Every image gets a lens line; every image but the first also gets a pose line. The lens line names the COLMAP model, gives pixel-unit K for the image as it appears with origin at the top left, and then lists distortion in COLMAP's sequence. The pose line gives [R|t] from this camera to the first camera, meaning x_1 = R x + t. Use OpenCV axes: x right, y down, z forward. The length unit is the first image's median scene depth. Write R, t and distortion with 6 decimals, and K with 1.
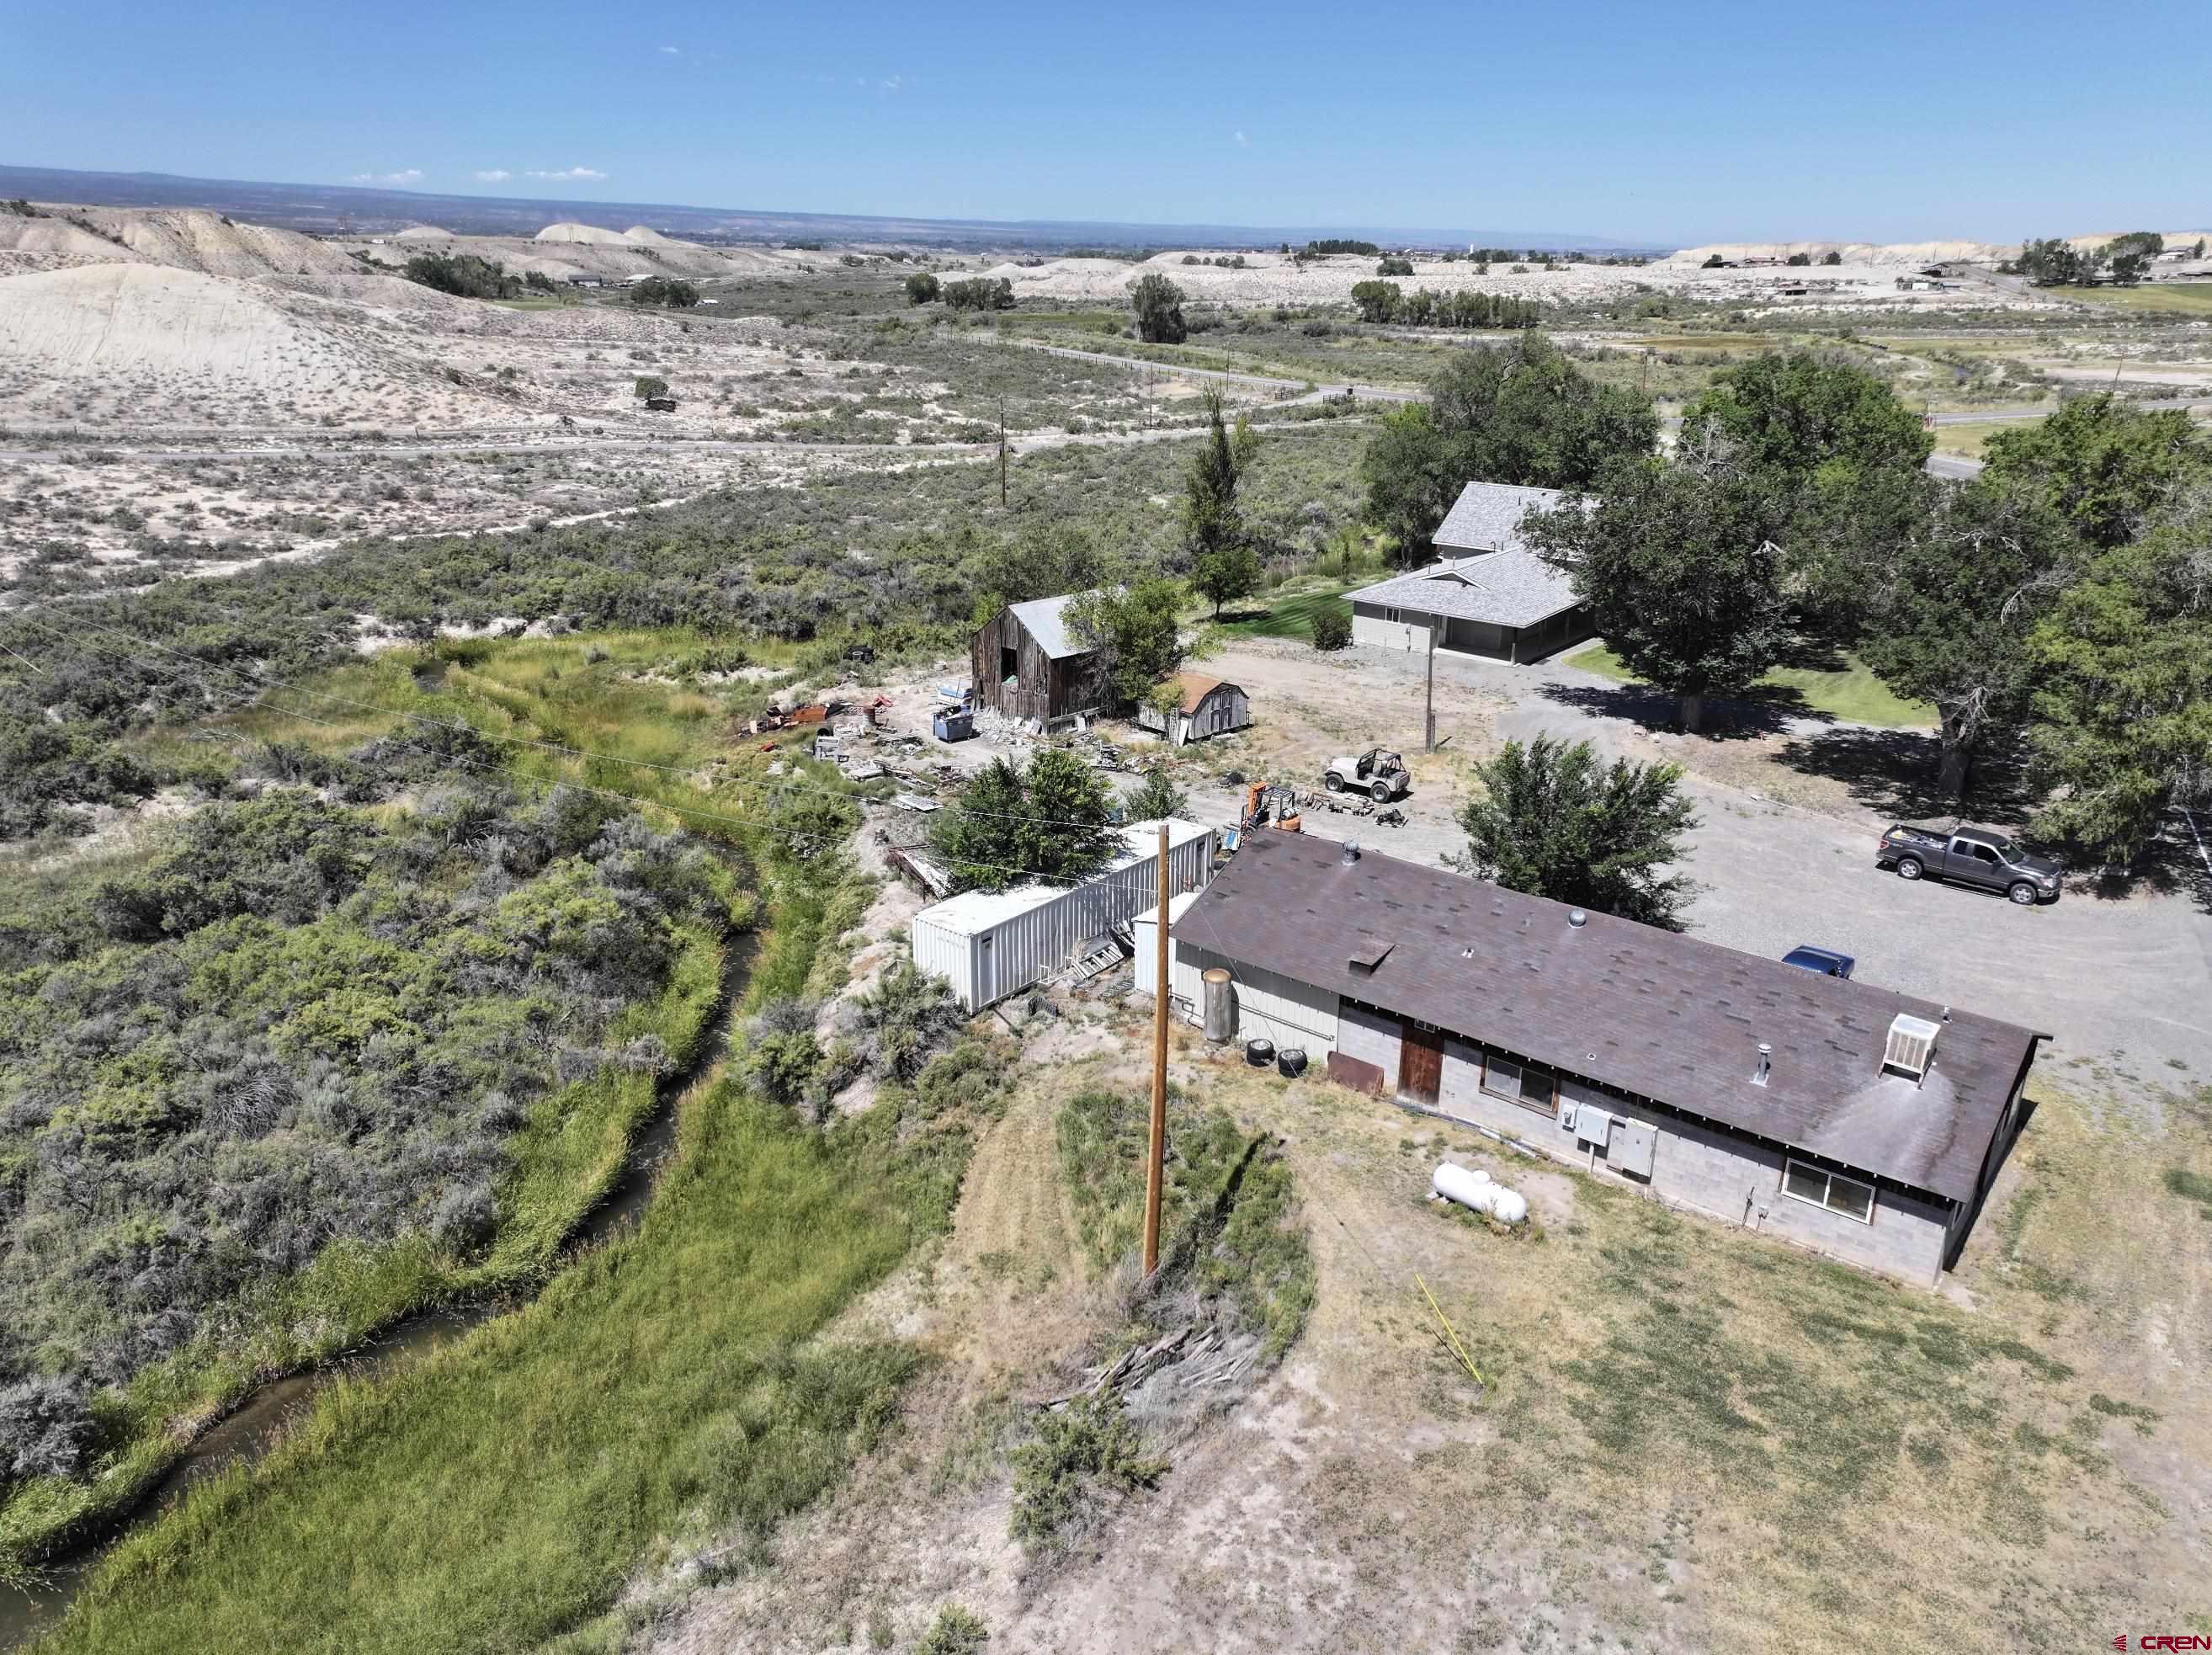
lens RADIAL K [[1518.8, 0, 1106.0], [0, 1518.8, 827.5], [0, 0, 1]] dist [-0.004040, -0.001768]
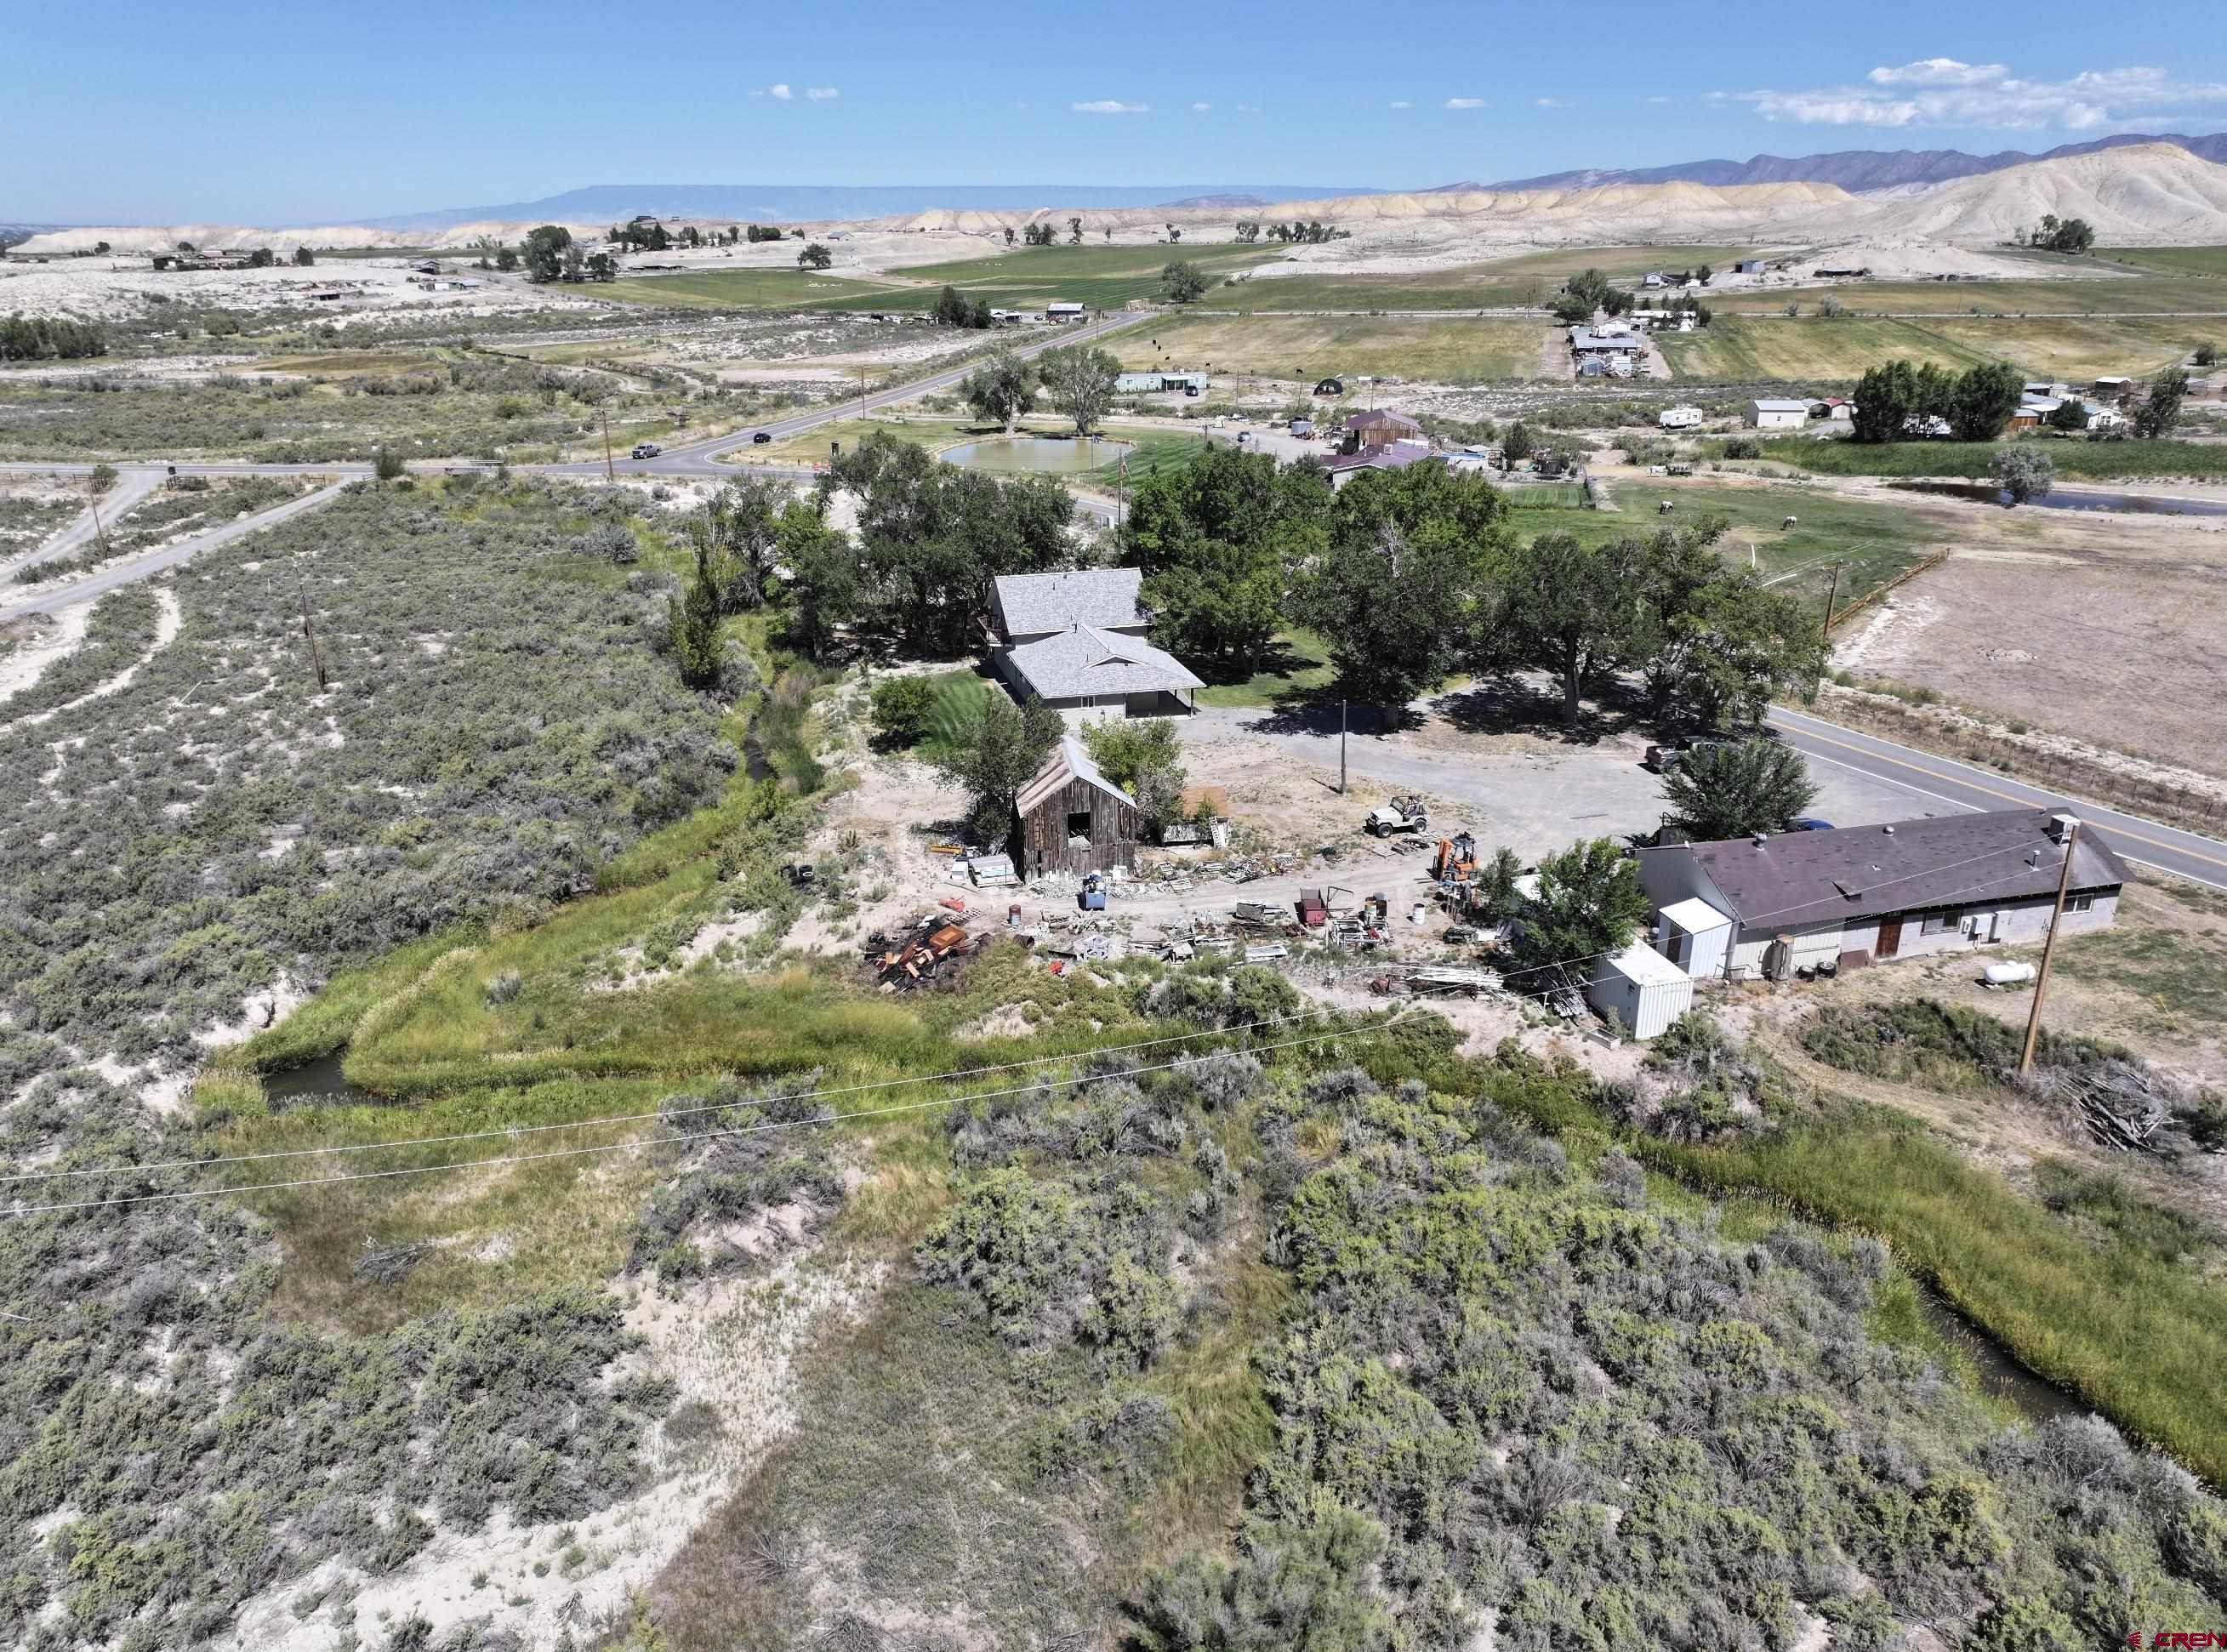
lens RADIAL K [[1581.2, 0, 1113.5], [0, 1581.2, 826.0], [0, 0, 1]] dist [0.002692, -0.000580]
pose [[0.600321, -0.292559, 0.744328, -1.465682], [0.294680, 0.946125, 0.134208, -0.417561], [-0.743490, 0.138771, 0.654190, 0.423284]]
